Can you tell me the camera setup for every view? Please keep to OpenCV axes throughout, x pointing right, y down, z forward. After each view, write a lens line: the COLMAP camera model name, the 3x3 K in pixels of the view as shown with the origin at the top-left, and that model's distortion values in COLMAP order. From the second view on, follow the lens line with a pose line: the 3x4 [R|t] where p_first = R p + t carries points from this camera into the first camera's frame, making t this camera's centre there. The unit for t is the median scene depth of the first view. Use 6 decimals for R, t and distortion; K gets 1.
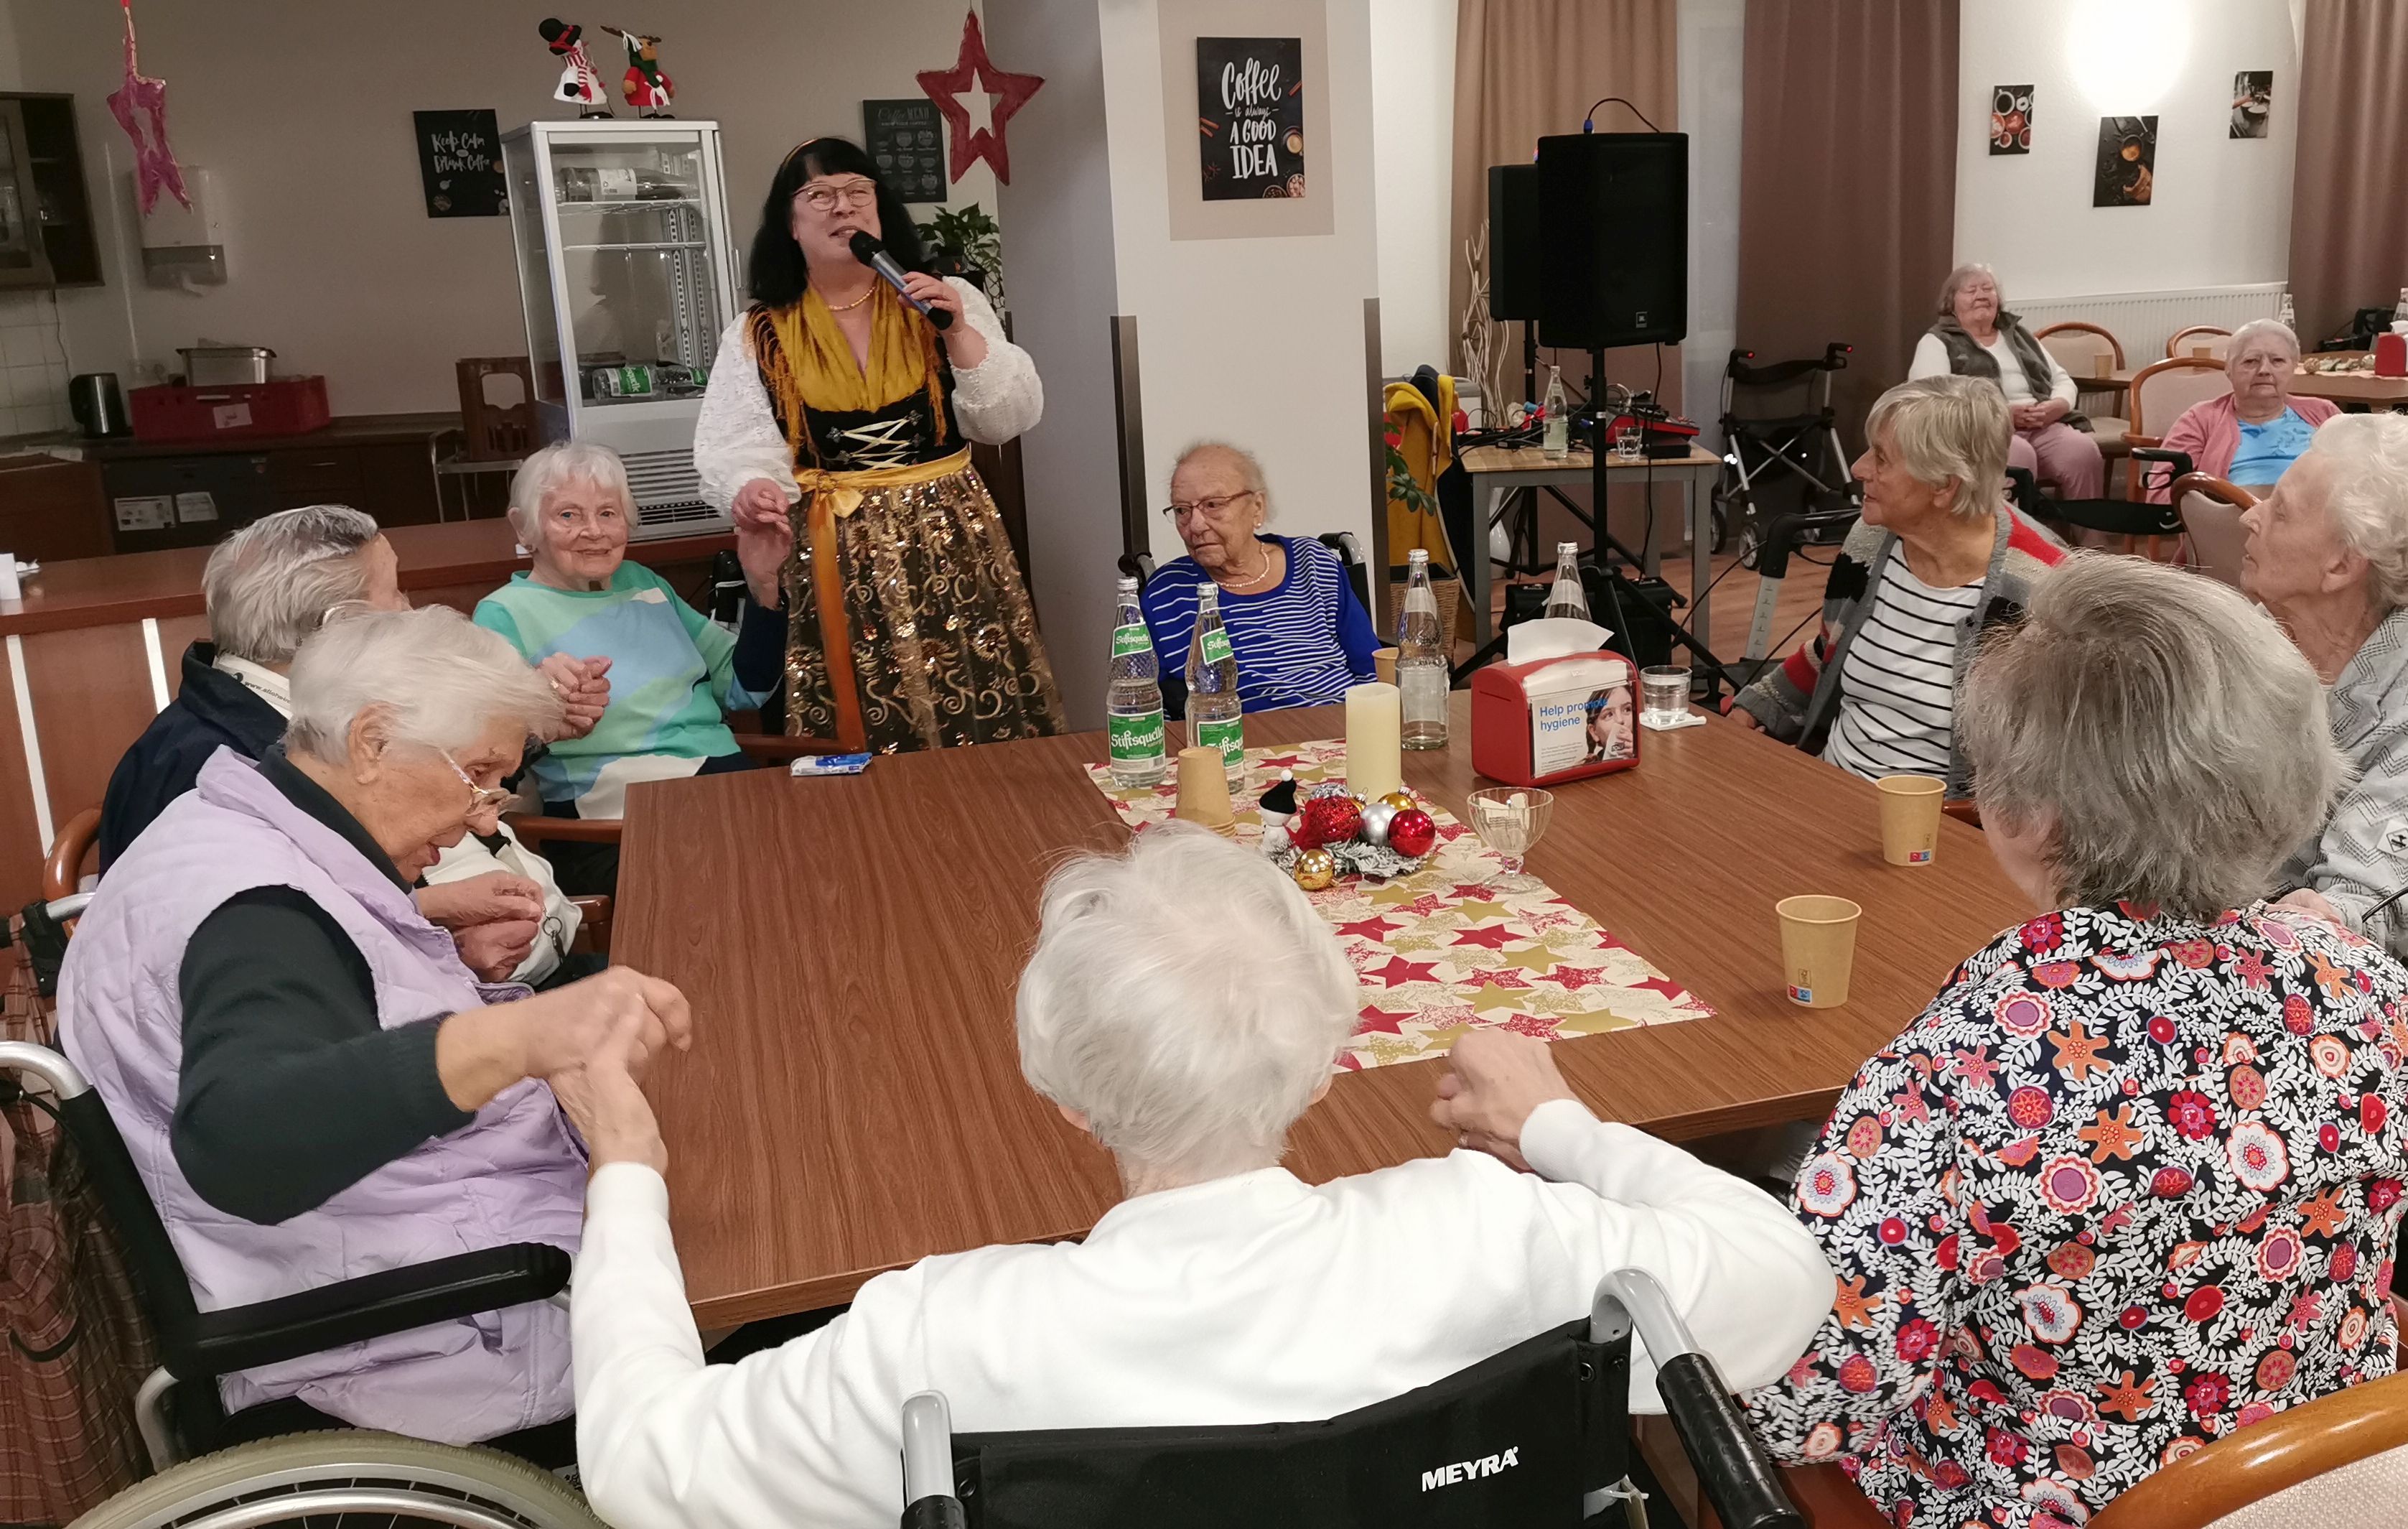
lens RADIAL K [[2090.3, 0, 1204.0], [0, 2090.3, 764.5], [0, 0, 1]] dist [0.127264, -0.165814]
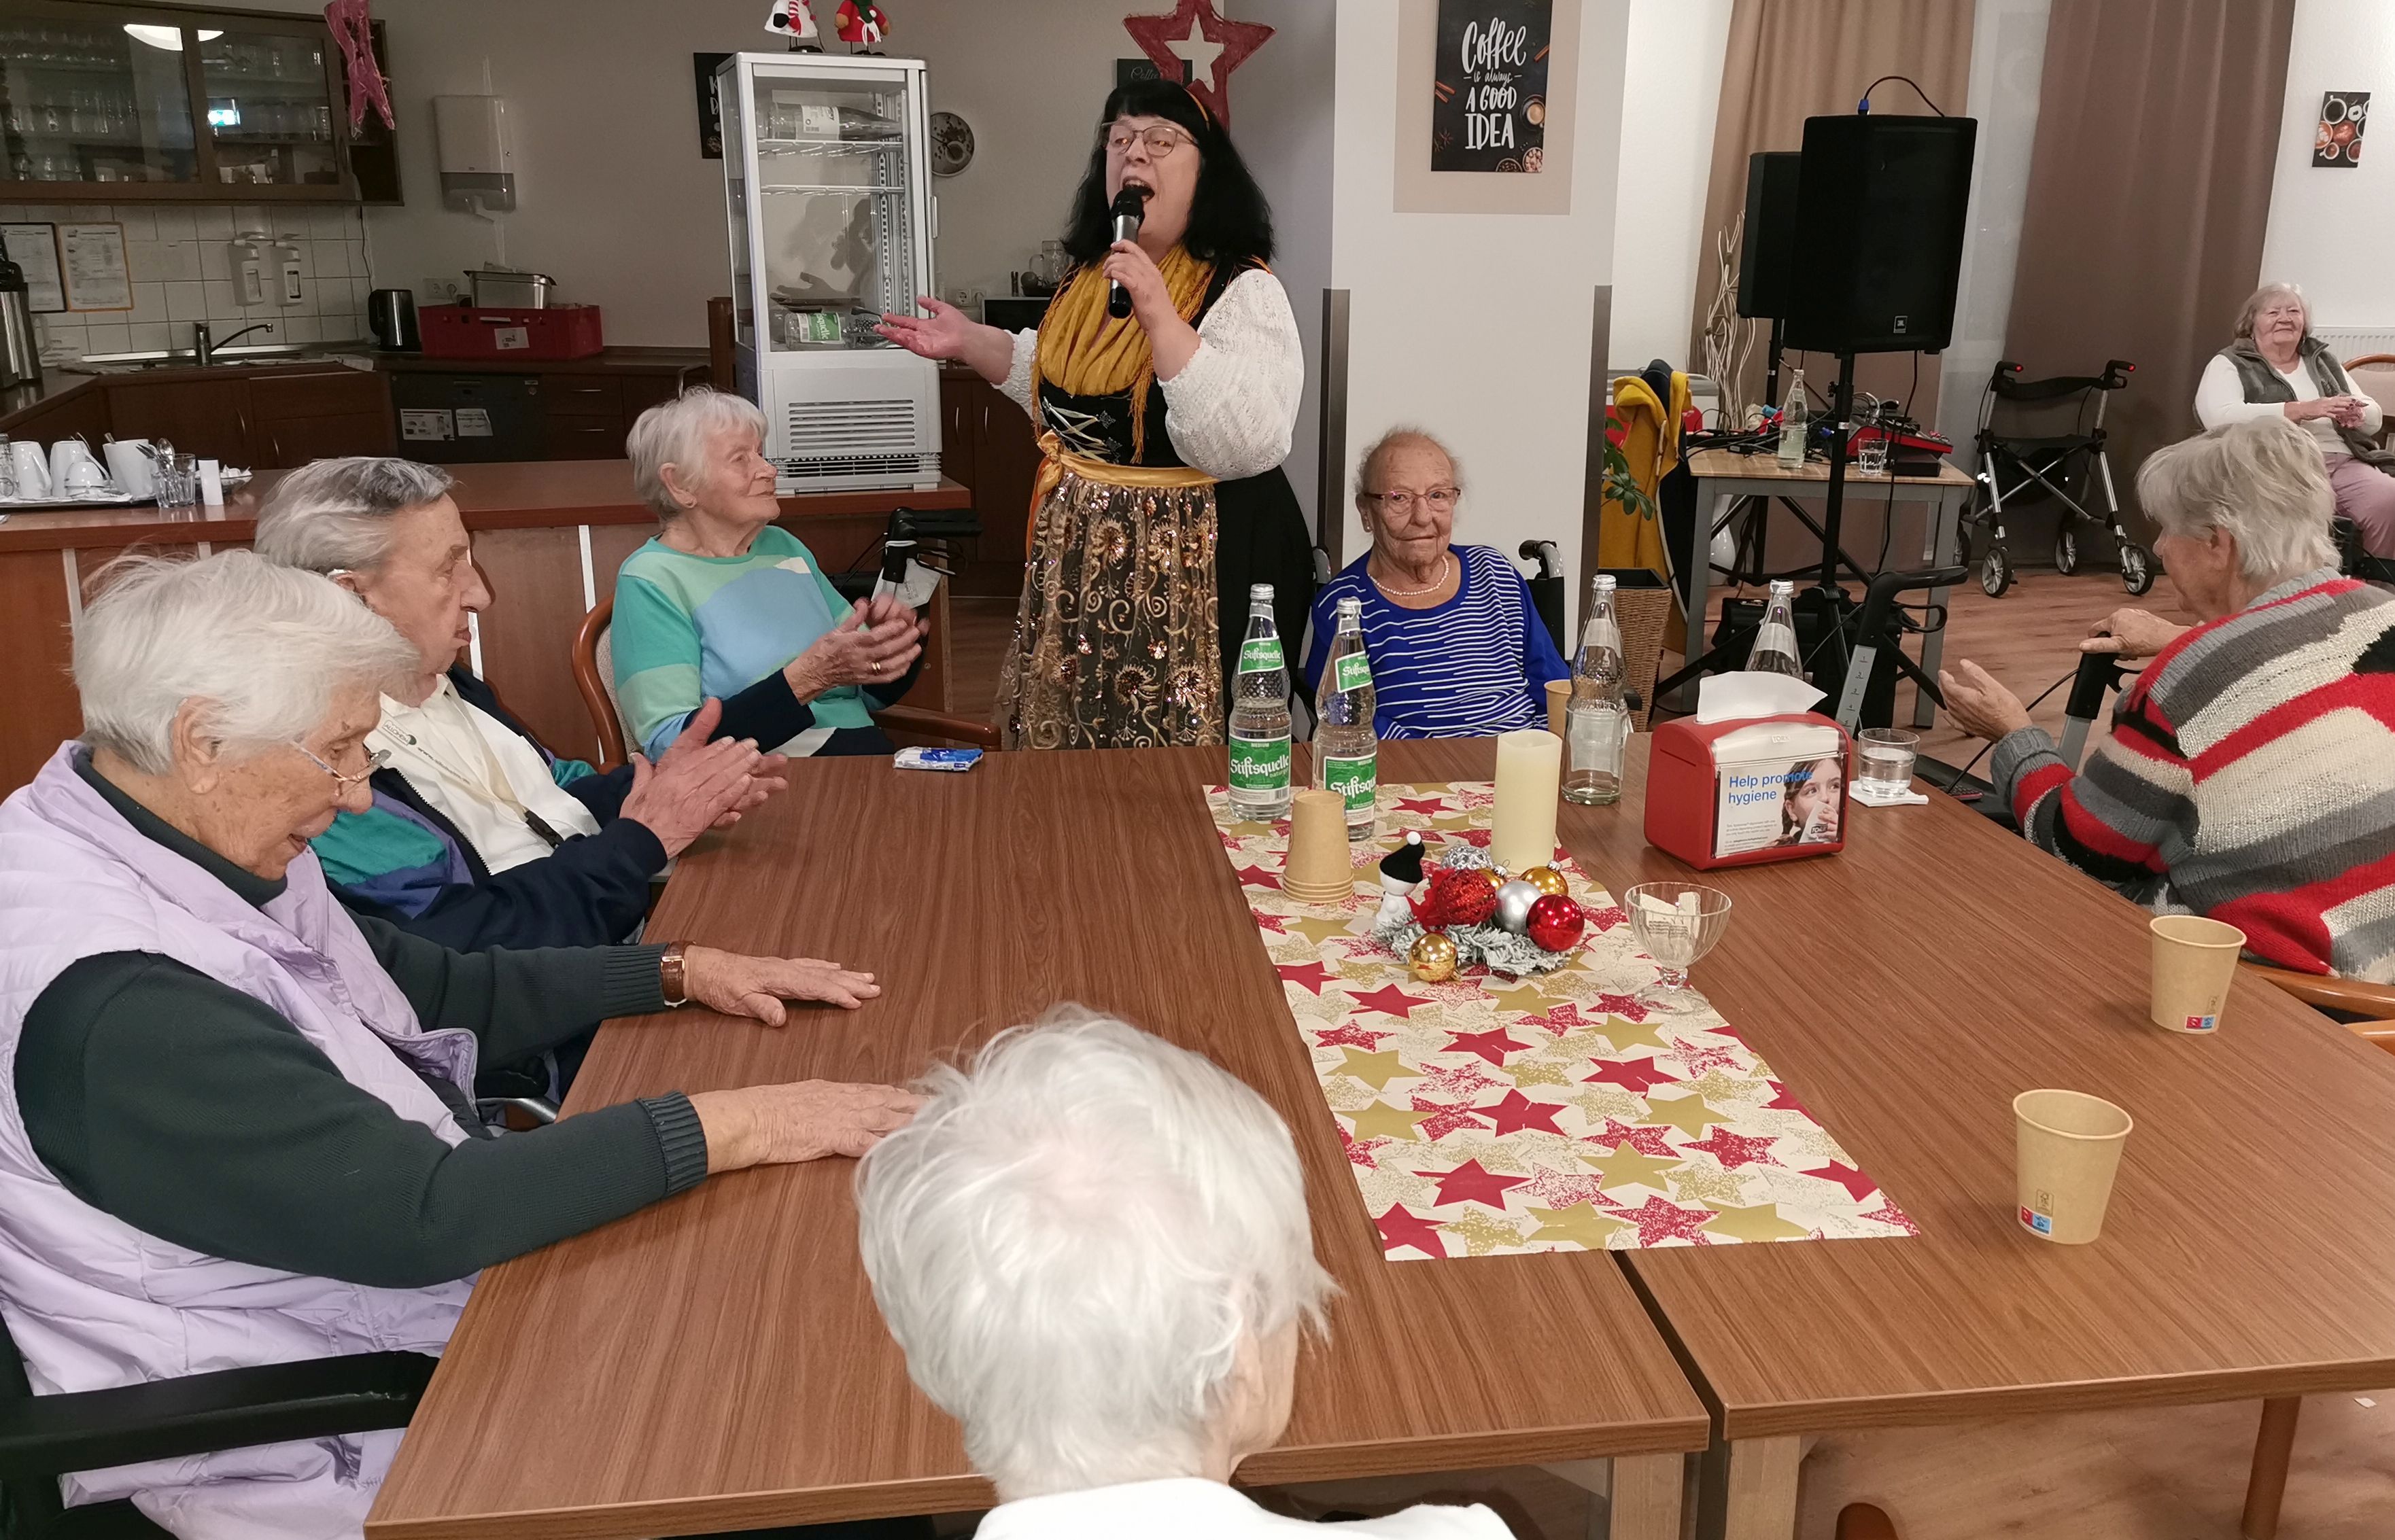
lens RADIAL K [[1912.8, 0, 1197.5], [0, 1912.8, 770.0], [0, 0, 1]] dist [0.086396, 0.002581]
pose [[0.988712, 0.089429, -0.120210, 0.024478], [-0.085350, 0.995600, 0.038673, -0.025092], [0.123140, -0.027976, 0.991995, 0.122964]]
